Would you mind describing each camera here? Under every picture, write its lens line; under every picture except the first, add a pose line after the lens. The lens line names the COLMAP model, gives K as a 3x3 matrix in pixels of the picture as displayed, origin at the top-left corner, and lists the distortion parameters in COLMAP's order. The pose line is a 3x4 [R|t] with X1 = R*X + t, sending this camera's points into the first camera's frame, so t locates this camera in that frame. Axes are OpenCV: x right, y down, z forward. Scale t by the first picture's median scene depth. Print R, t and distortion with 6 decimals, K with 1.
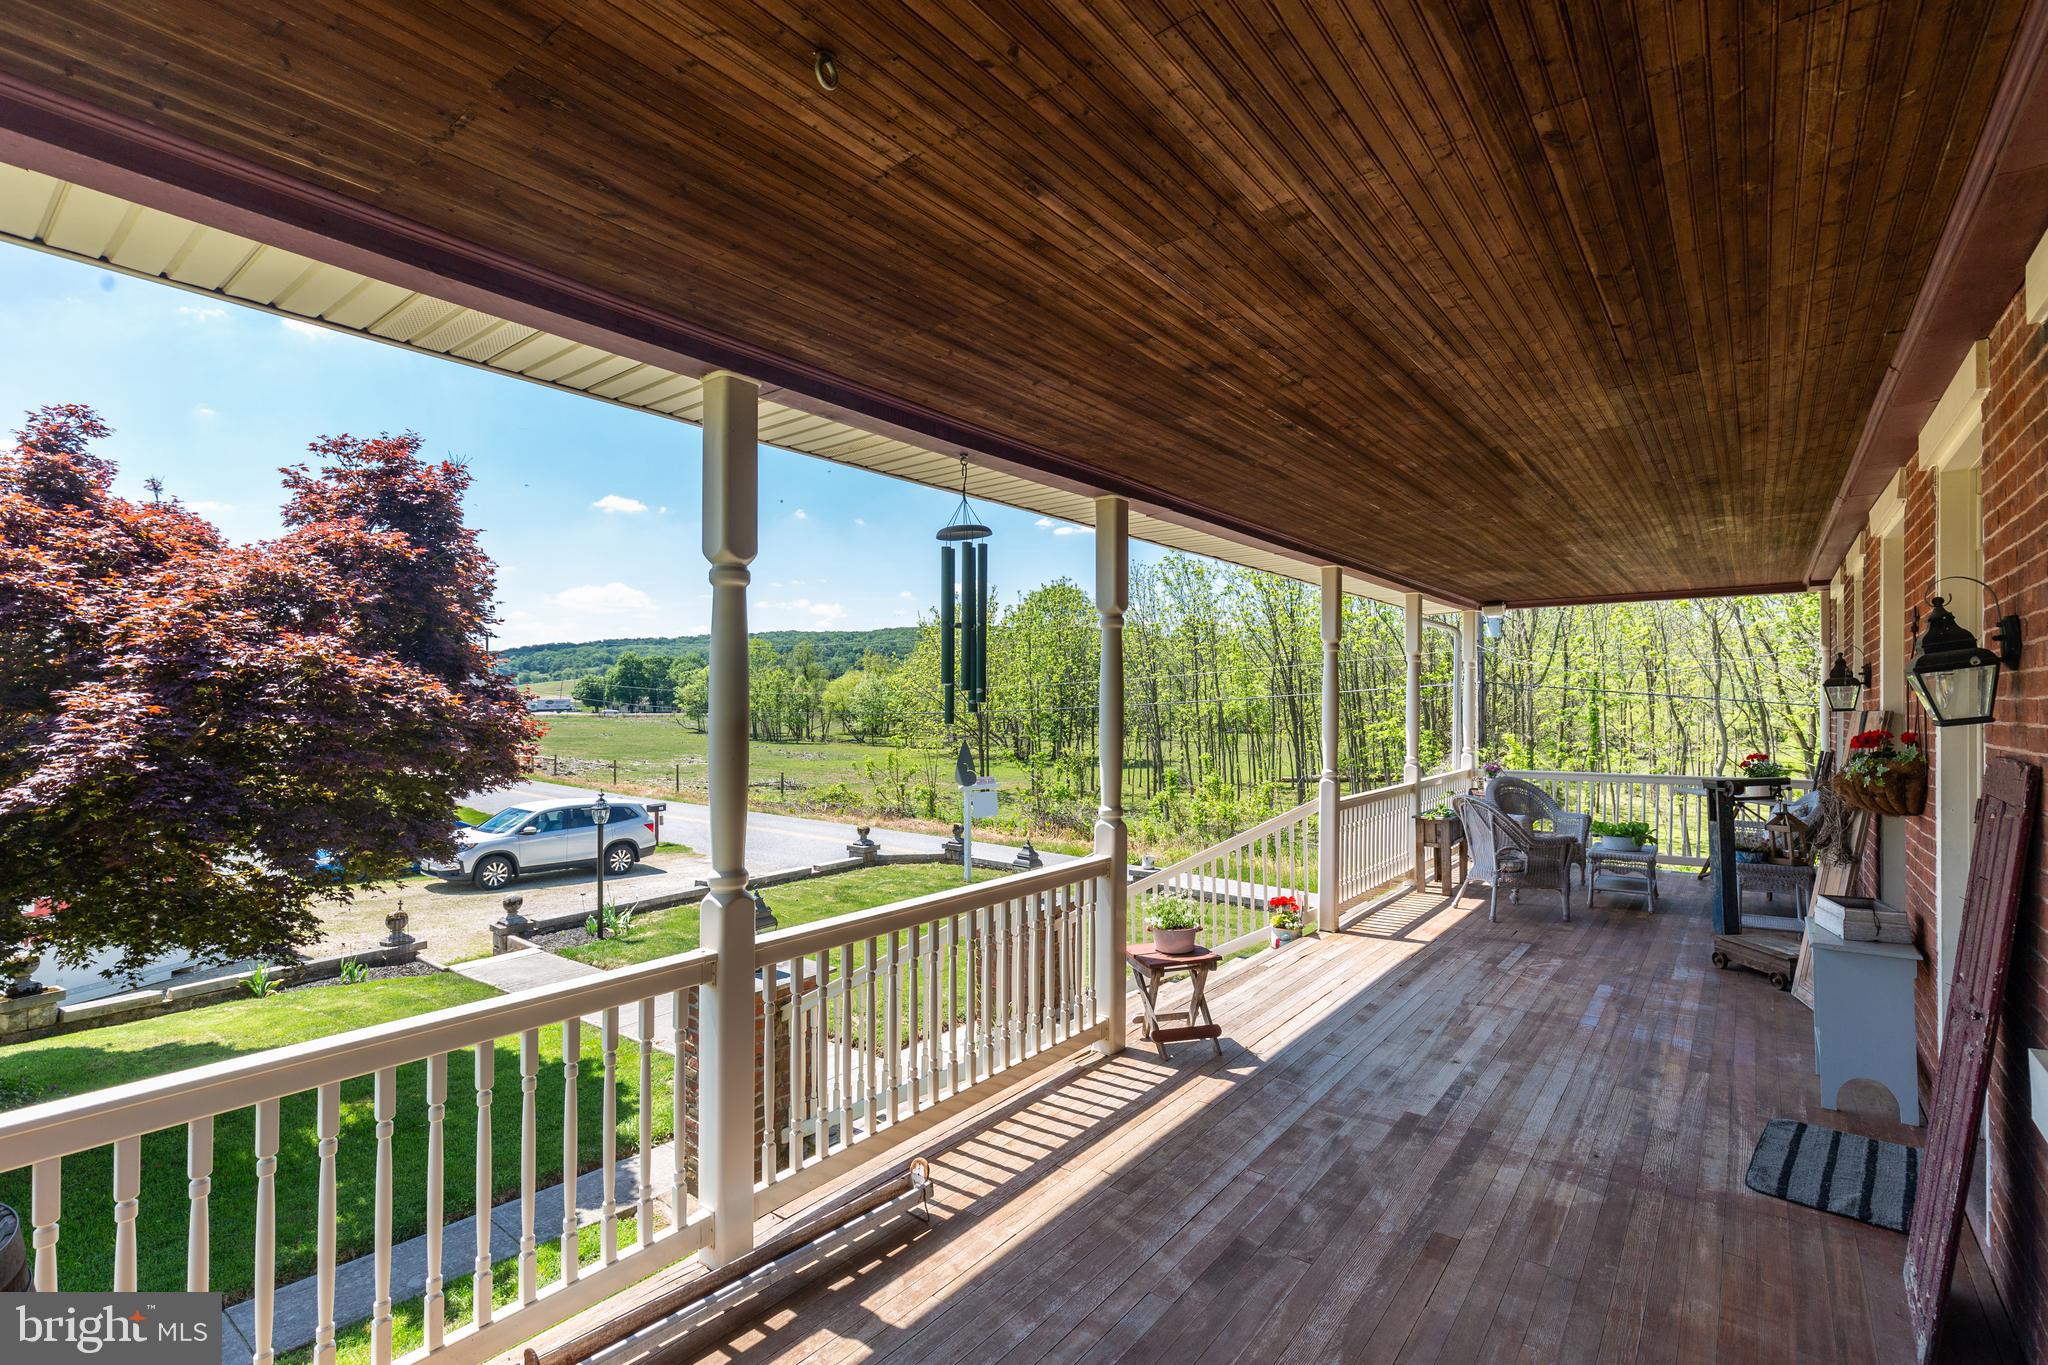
lens RADIAL K [[925.6, 0, 1028.6], [0, 925.6, 692.0], [0, 0, 1]] dist [0.001978, 0.000409]
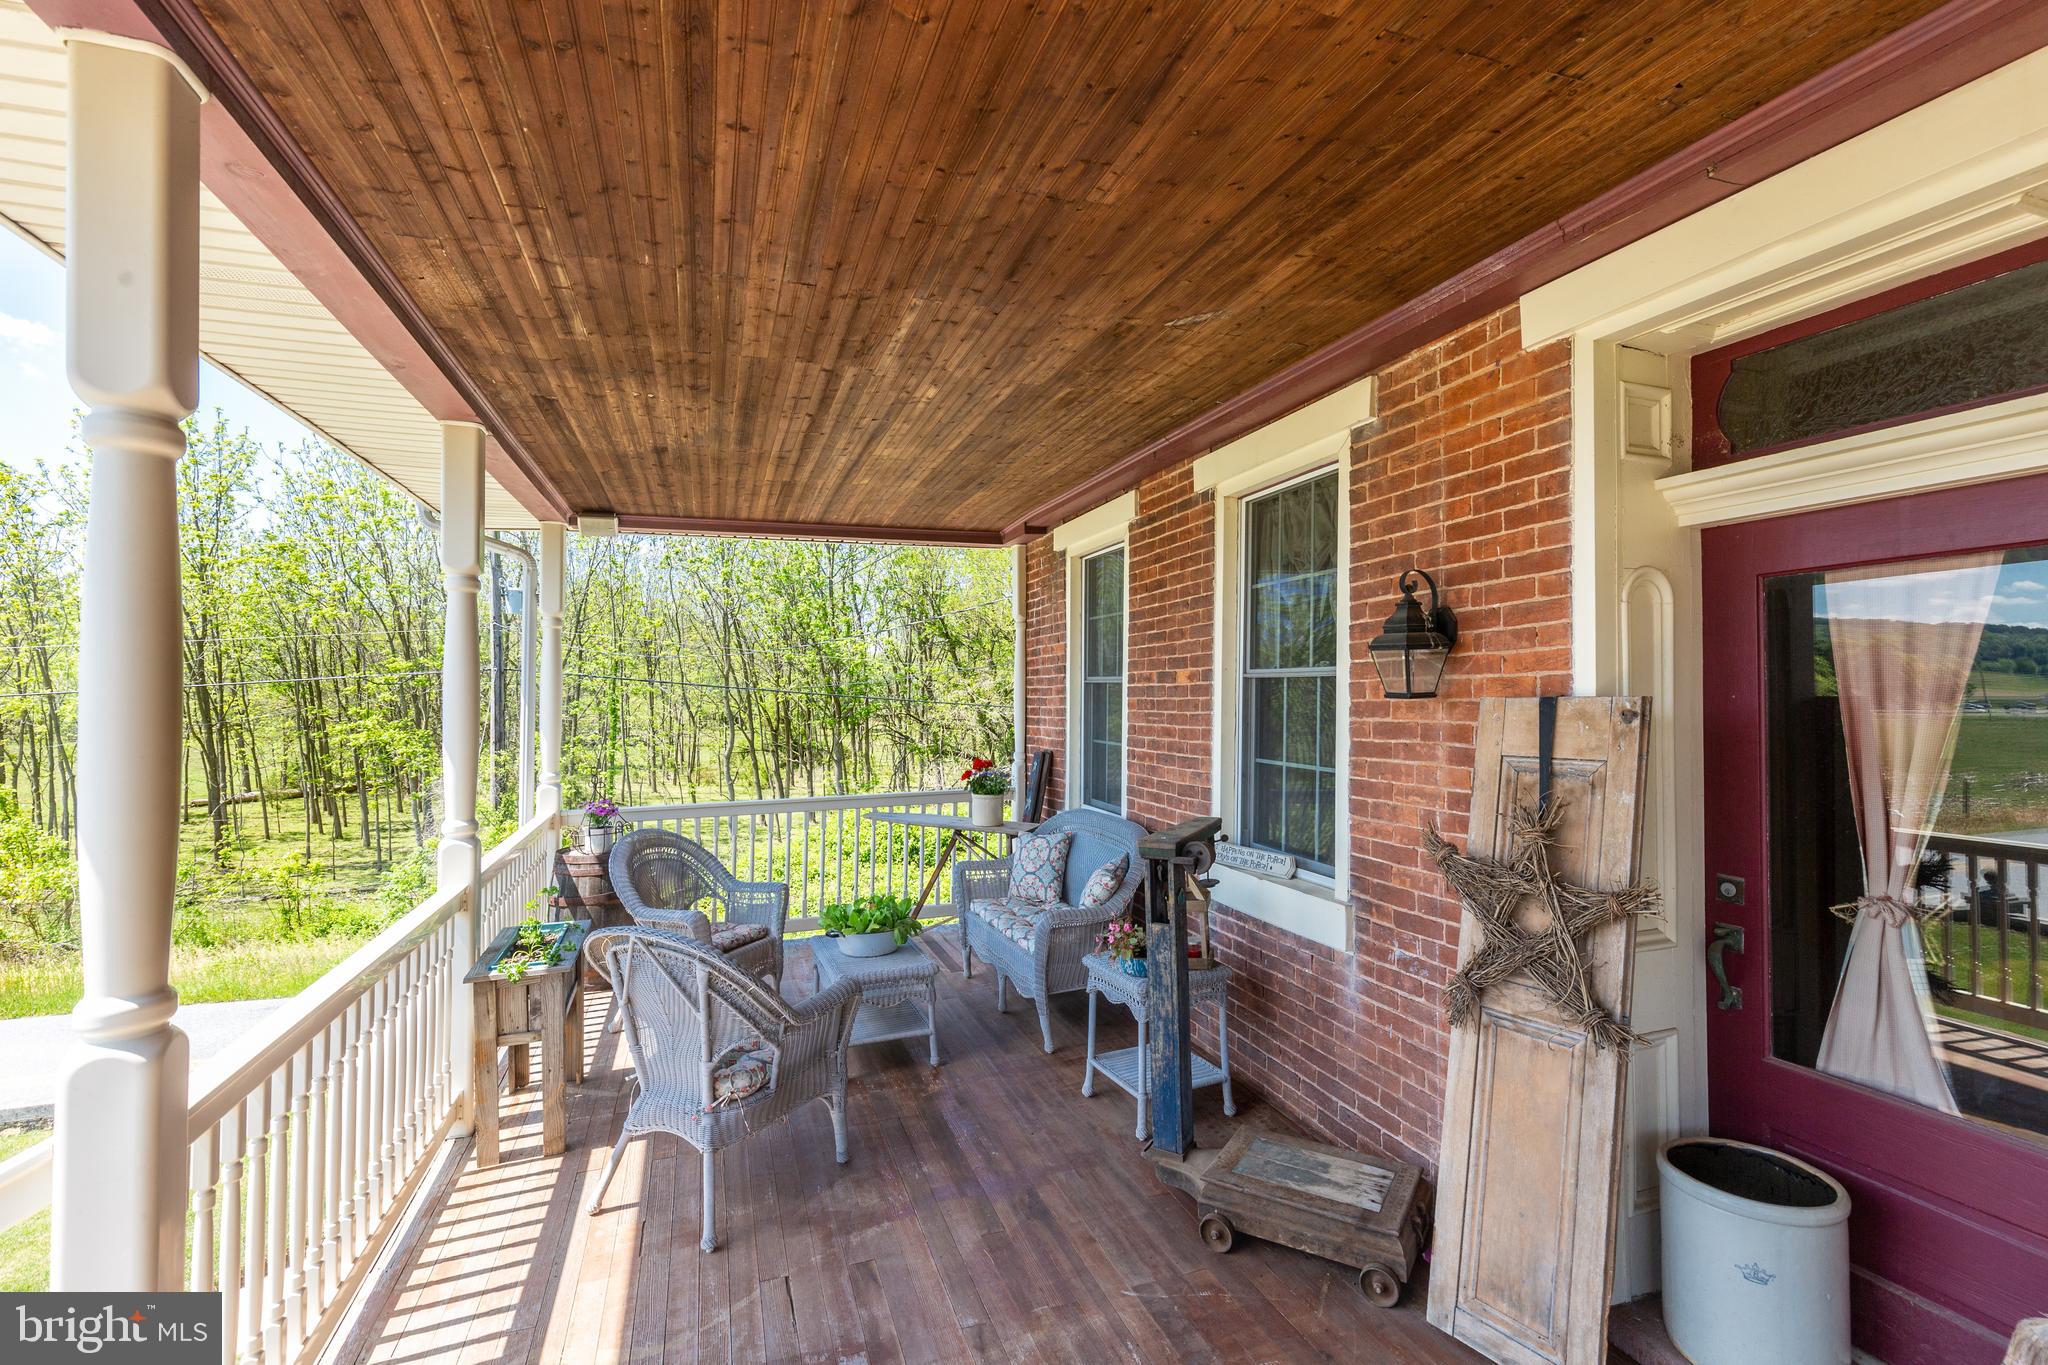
lens RADIAL K [[925.6, 0, 1028.6], [0, 925.6, 692.0], [0, 0, 1]] dist [0.001978, 0.000409]
pose [[0.544099, -0.004109, 0.839011, 0.181525], [-0.003011, 0.999972, 0.006850, 0.007876], [-0.839016, -0.006253, 0.544071, 0.495191]]
